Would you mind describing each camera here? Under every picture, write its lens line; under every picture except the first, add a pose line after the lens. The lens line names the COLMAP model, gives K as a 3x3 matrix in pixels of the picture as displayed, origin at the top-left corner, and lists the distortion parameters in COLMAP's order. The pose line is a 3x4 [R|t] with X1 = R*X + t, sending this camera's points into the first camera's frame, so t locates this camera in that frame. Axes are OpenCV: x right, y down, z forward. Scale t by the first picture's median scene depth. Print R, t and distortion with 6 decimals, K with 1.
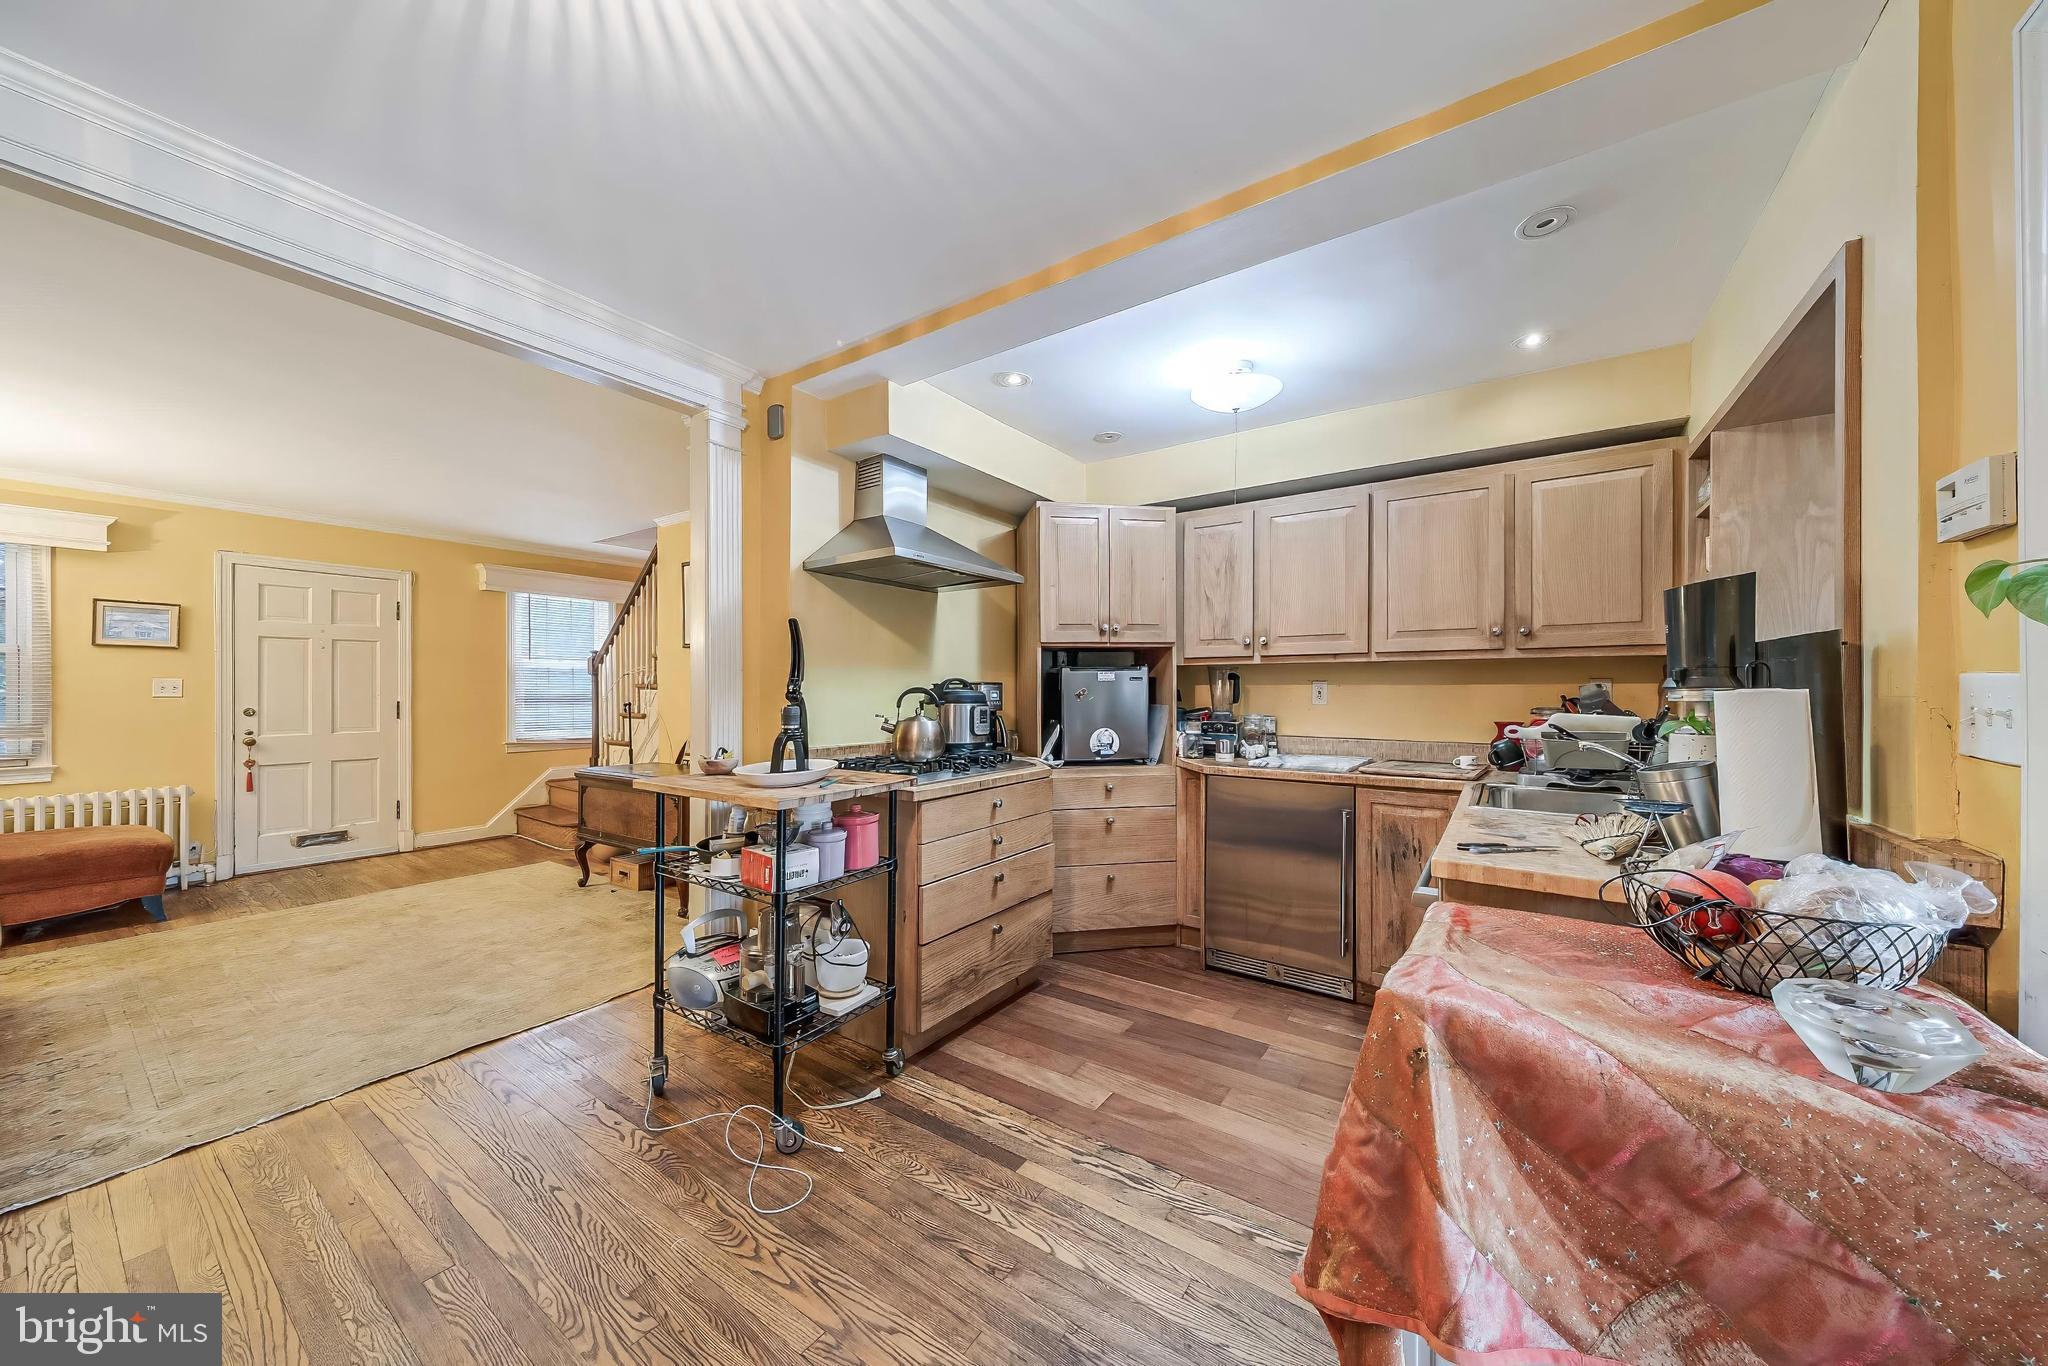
lens RADIAL K [[690.8, 0, 1032.1], [0, 690.8, 687.0], [0, 0, 1]] dist [0.002851, -0.000027]
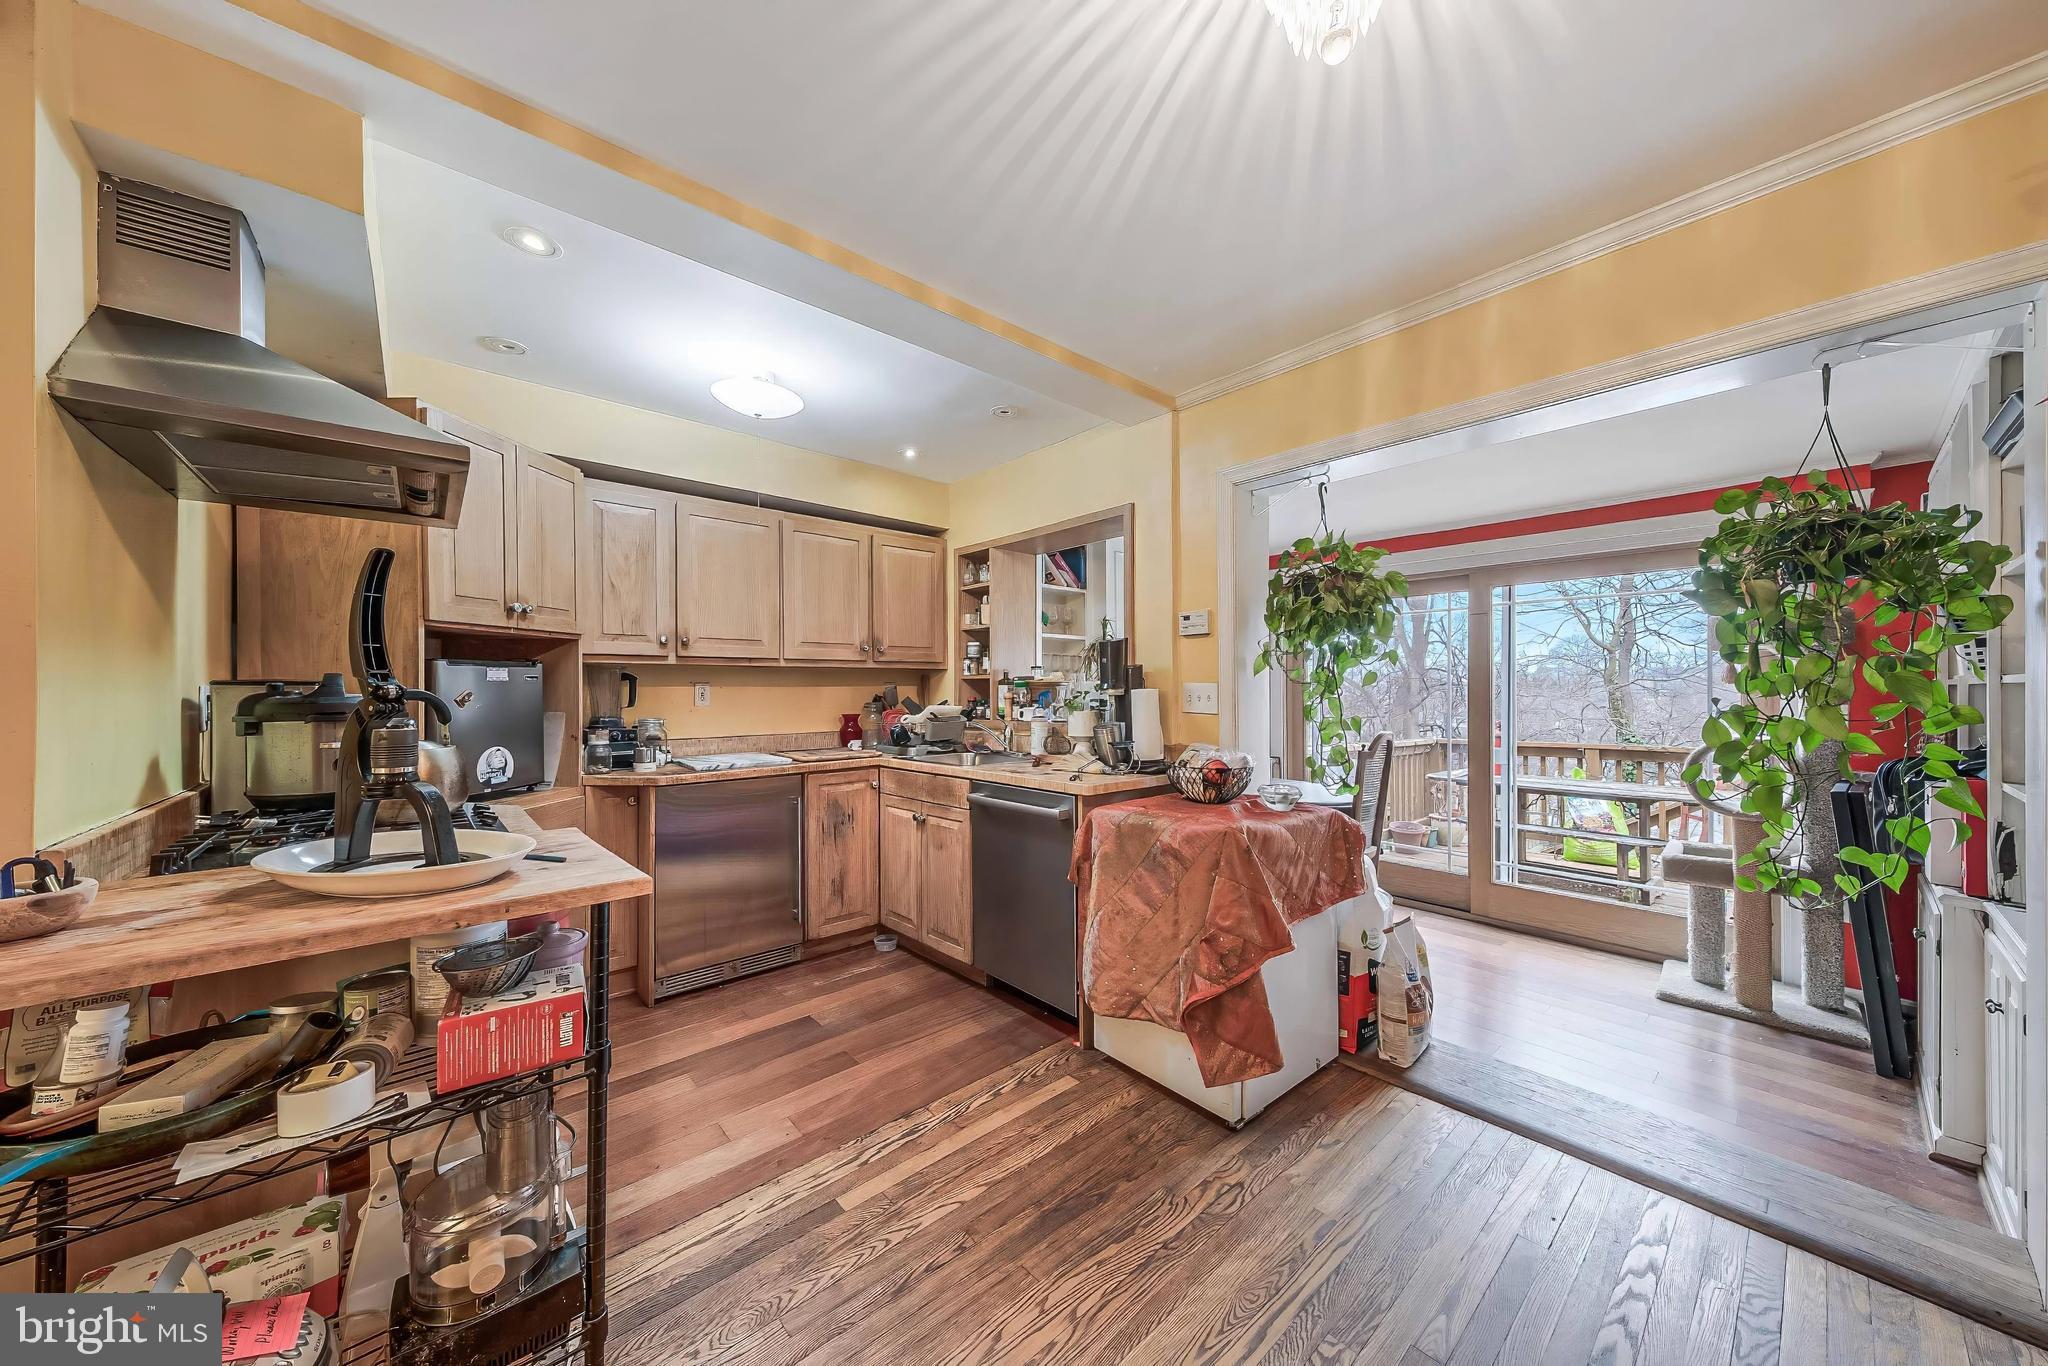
lens RADIAL K [[690.8, 0, 1033.6], [0, 690.8, 685.8], [0, 0, 1]] dist [0.002851, -0.000027]
pose [[0.241366, 0.002239, 0.970431, -0.521253], [0.001687, 0.999995, -0.002727, -0.000892], [-0.970433, 0.002296, 0.241361, 0.319495]]
